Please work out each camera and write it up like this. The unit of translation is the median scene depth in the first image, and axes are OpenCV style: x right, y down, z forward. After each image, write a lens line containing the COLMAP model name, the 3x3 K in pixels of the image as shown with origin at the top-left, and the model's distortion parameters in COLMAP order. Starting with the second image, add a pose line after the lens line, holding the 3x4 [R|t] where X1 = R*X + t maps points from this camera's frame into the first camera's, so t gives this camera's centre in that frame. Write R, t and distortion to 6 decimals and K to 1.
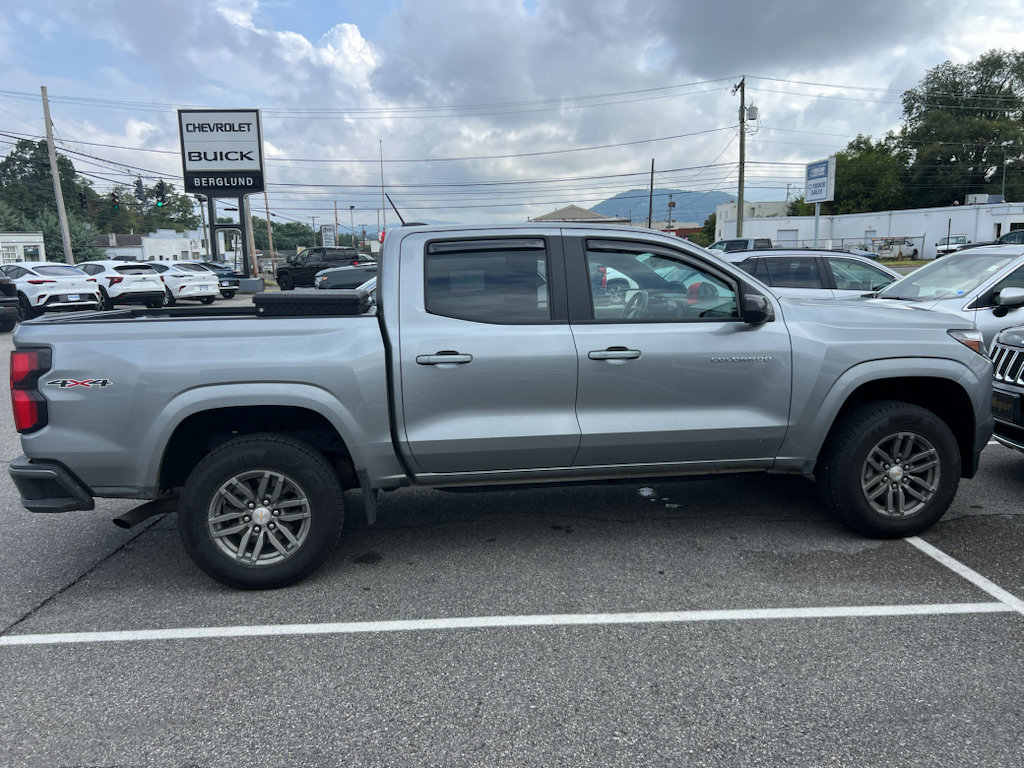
lens RADIAL K [[773.8, 0, 518.7], [0, 773.8, 384.5], [0, 0, 1]] dist [0.054245, -0.059581]
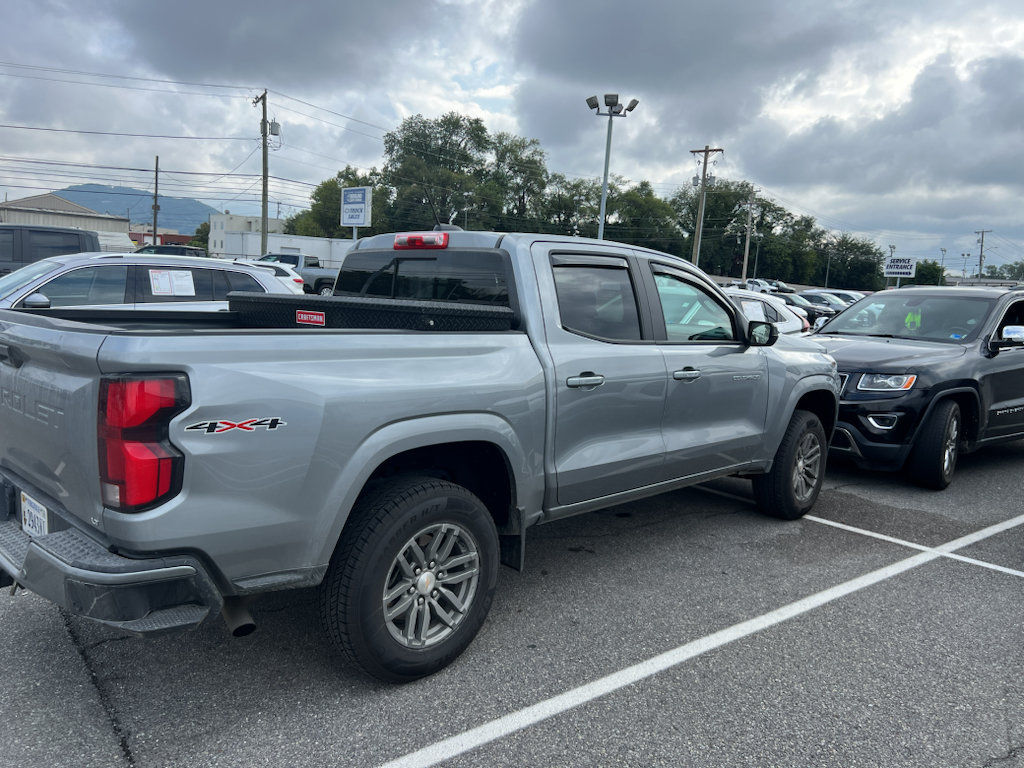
lens RADIAL K [[773.8, 0, 518.7], [0, 773.8, 384.5], [0, 0, 1]] dist [0.054245, -0.059581]
pose [[0.789830, -0.016938, 0.613092, -0.093206], [0.029140, 0.999526, -0.009926, -0.002737], [-0.612633, 0.025705, 0.789949, 0.039973]]
